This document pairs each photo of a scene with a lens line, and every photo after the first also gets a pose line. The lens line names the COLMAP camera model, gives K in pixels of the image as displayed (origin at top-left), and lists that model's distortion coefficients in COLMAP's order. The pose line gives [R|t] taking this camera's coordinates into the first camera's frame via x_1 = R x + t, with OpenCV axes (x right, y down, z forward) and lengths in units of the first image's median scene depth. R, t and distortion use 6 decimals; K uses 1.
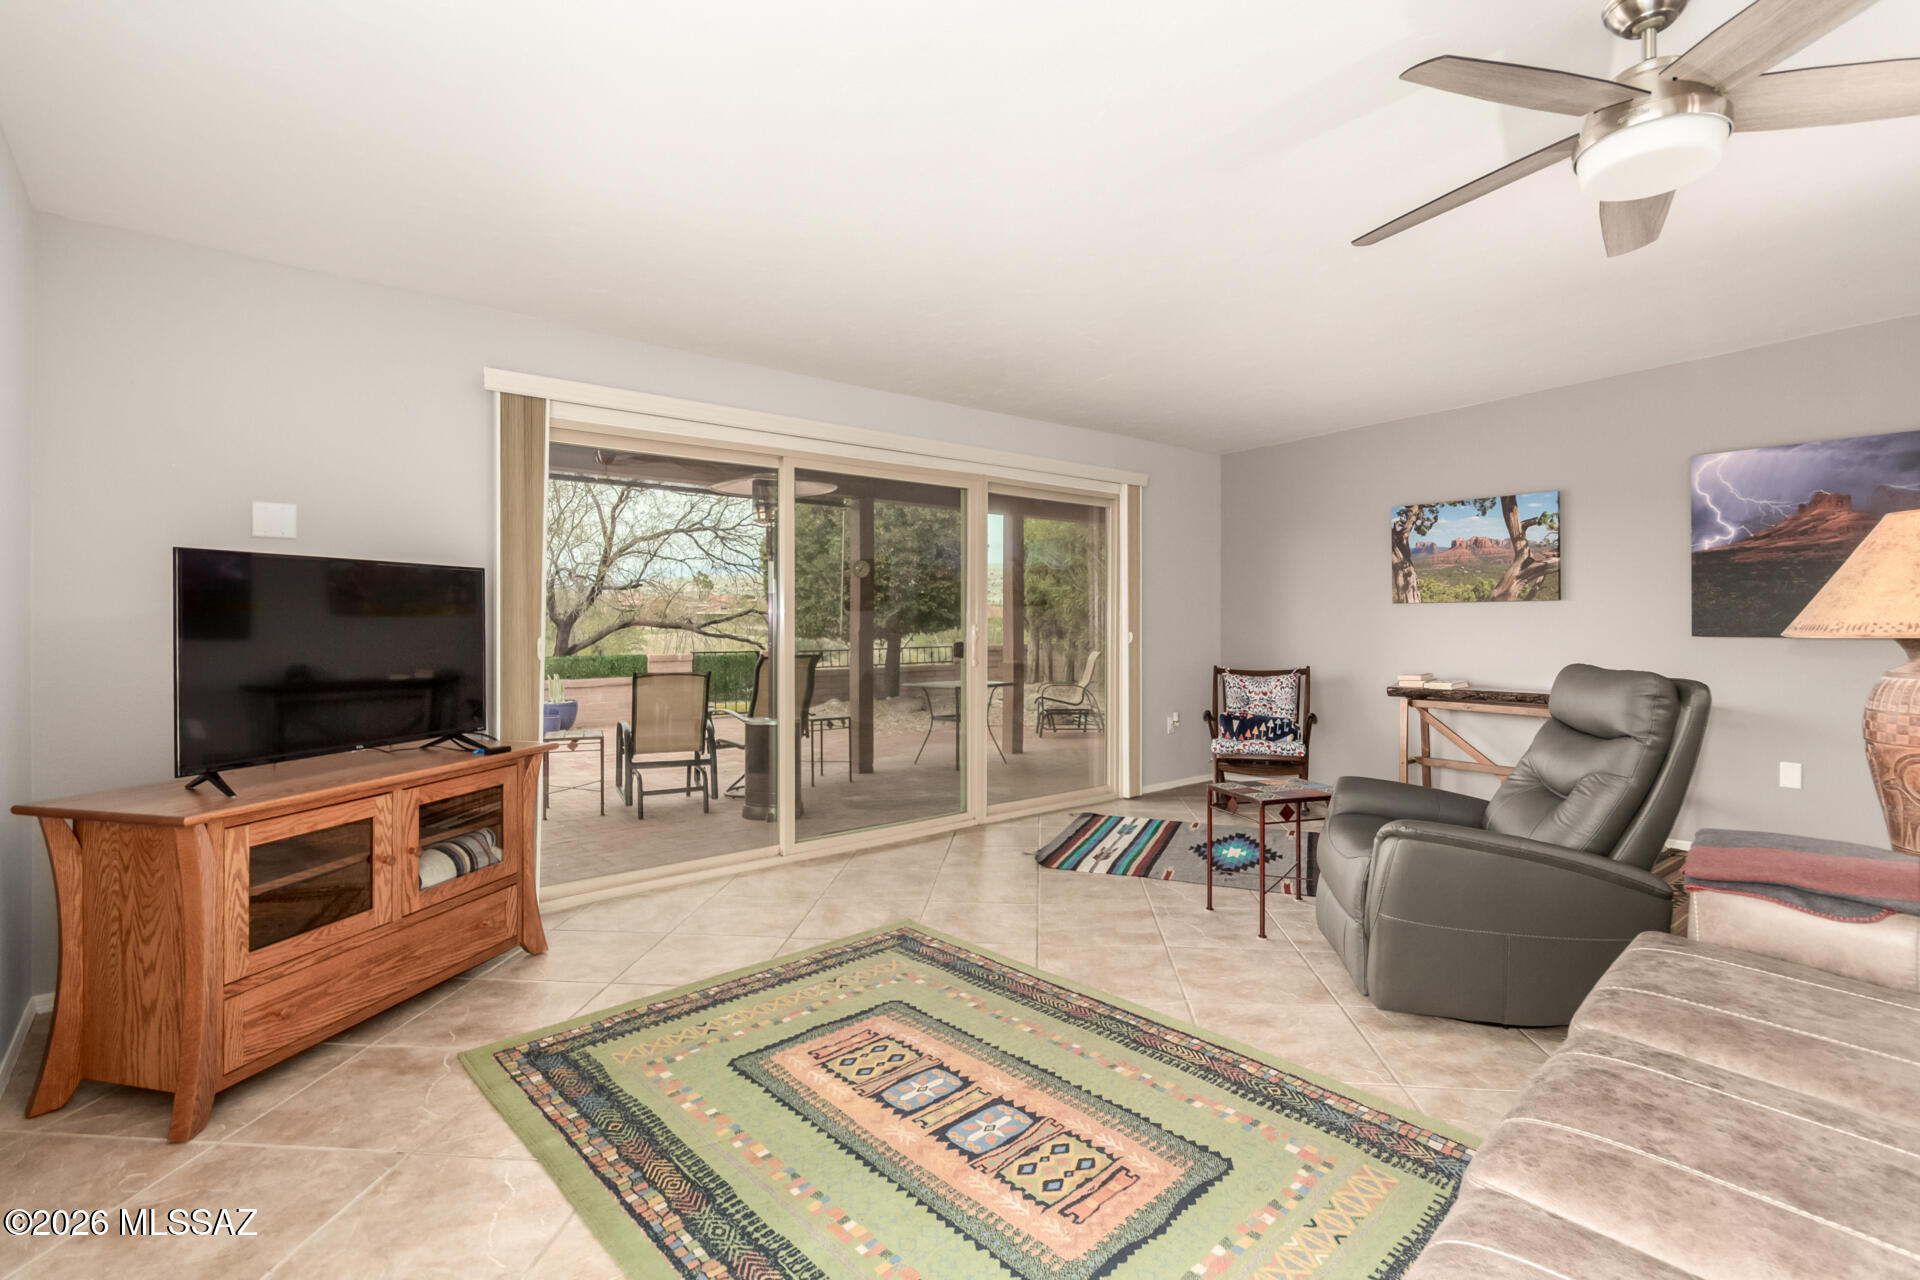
lens RADIAL K [[896.8, 0, 974.5], [0, 896.8, 629.6], [0, 0, 1]] dist [0.007797, 0.000644]
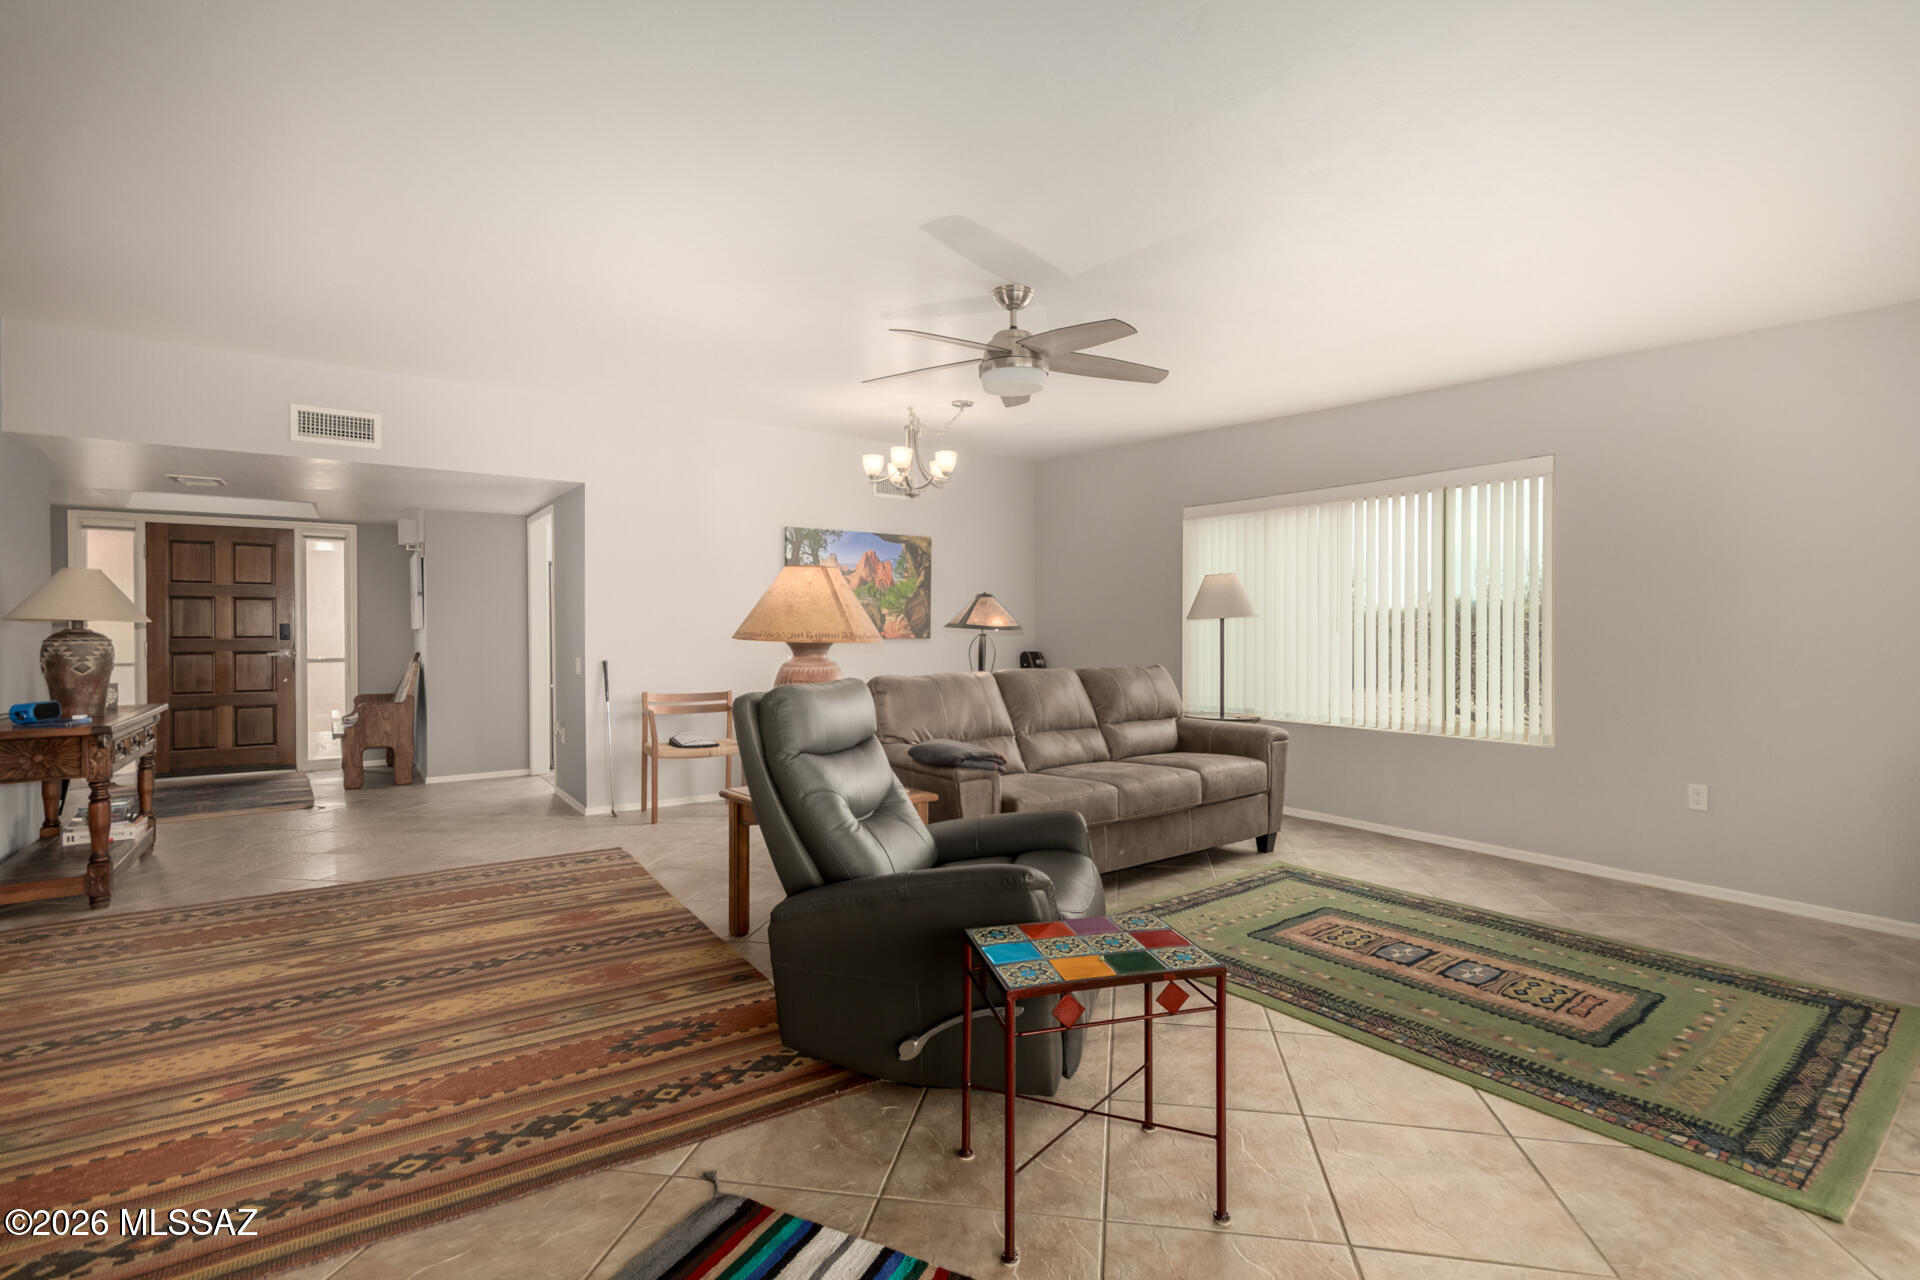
lens RADIAL K [[896.8, 0, 974.5], [0, 896.8, 629.6], [0, 0, 1]] dist [0.007797, 0.000644]
pose [[-0.995597, 0.001476, 0.093726, 0.288449], [0.002412, 0.999948, 0.009878, -0.012583], [-0.093706, 0.010061, -0.995549, 1.236944]]
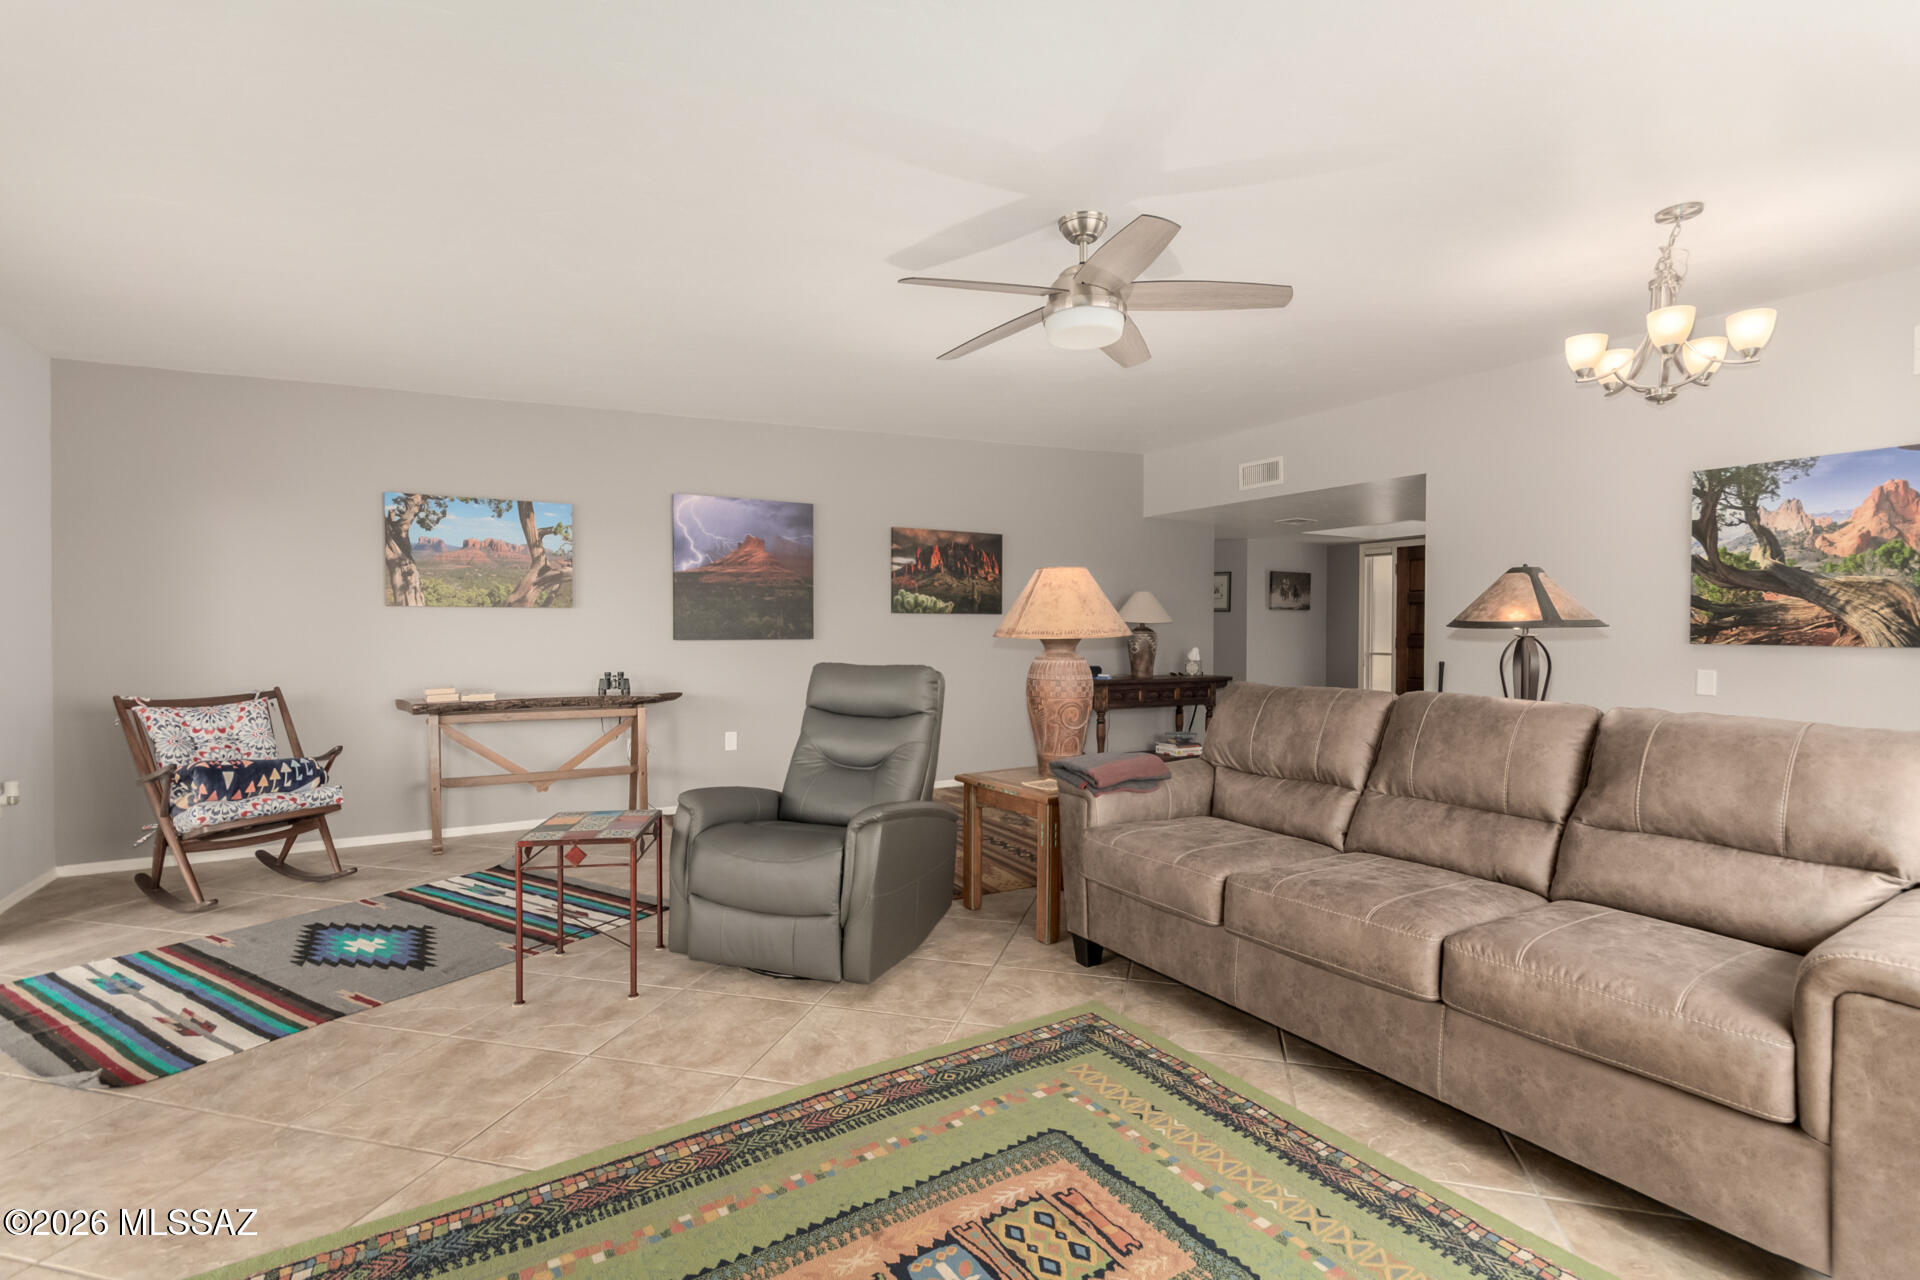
lens RADIAL K [[884.0, 0, 972.7], [0, 884.0, 649.3], [0, 0, 1]] dist [0.004240, 0.000526]
pose [[0.172583, -0.022078, 0.984748, -0.336593], [0.007116, 0.999751, 0.021168, -0.002776], [-0.984969, 0.003354, 0.172697, 0.402667]]
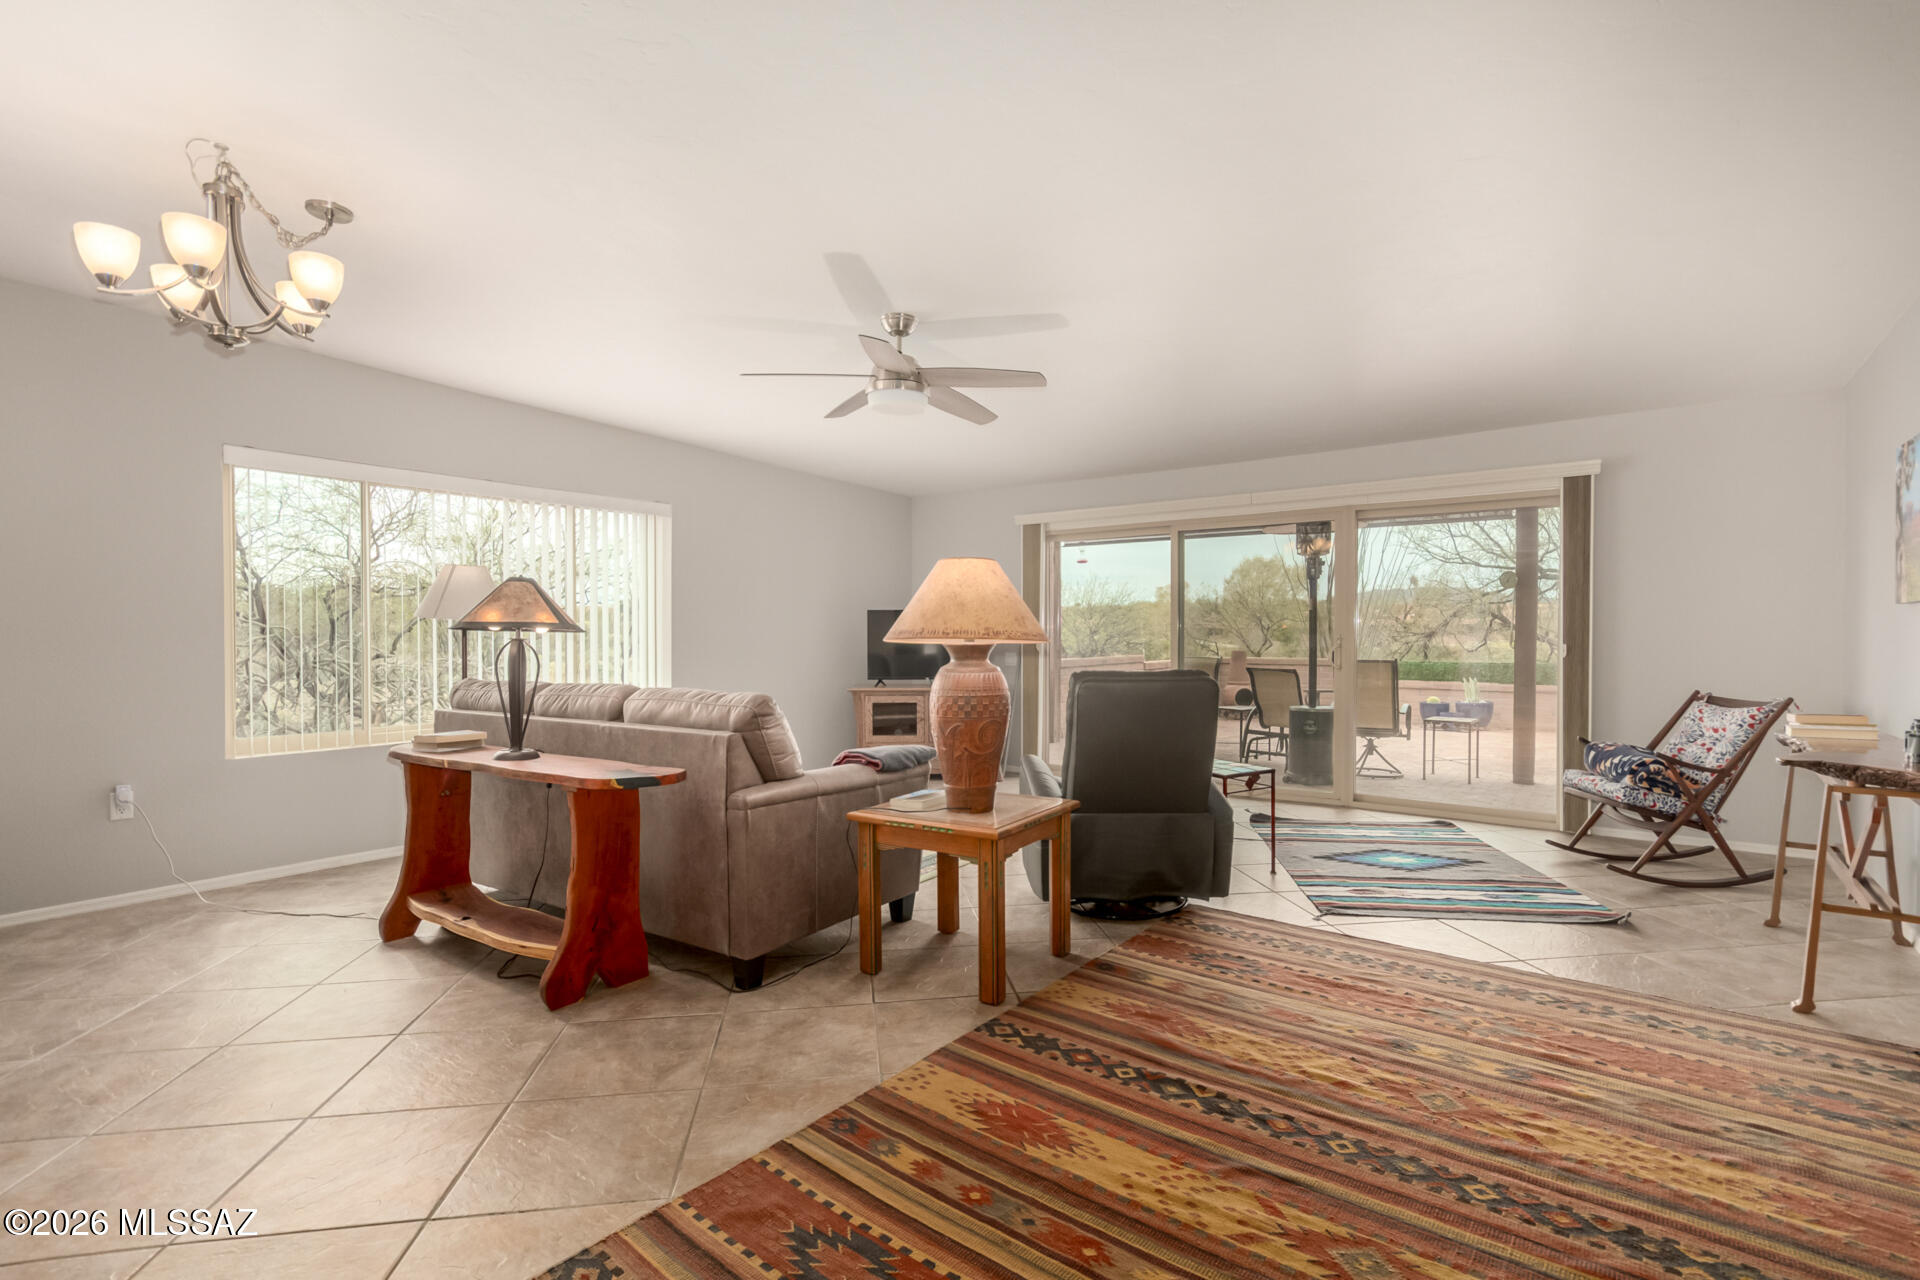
lens RADIAL K [[899.7, 0, 984.3], [0, 899.7, 643.7], [0, 0, 1]] dist [0.000894, 0.000397]
pose [[0.236848, 0.011500, -0.971479, 1.197572], [-0.006672, 0.999926, 0.010210, -0.002272], [0.971524, 0.004064, 0.236908, 0.309511]]
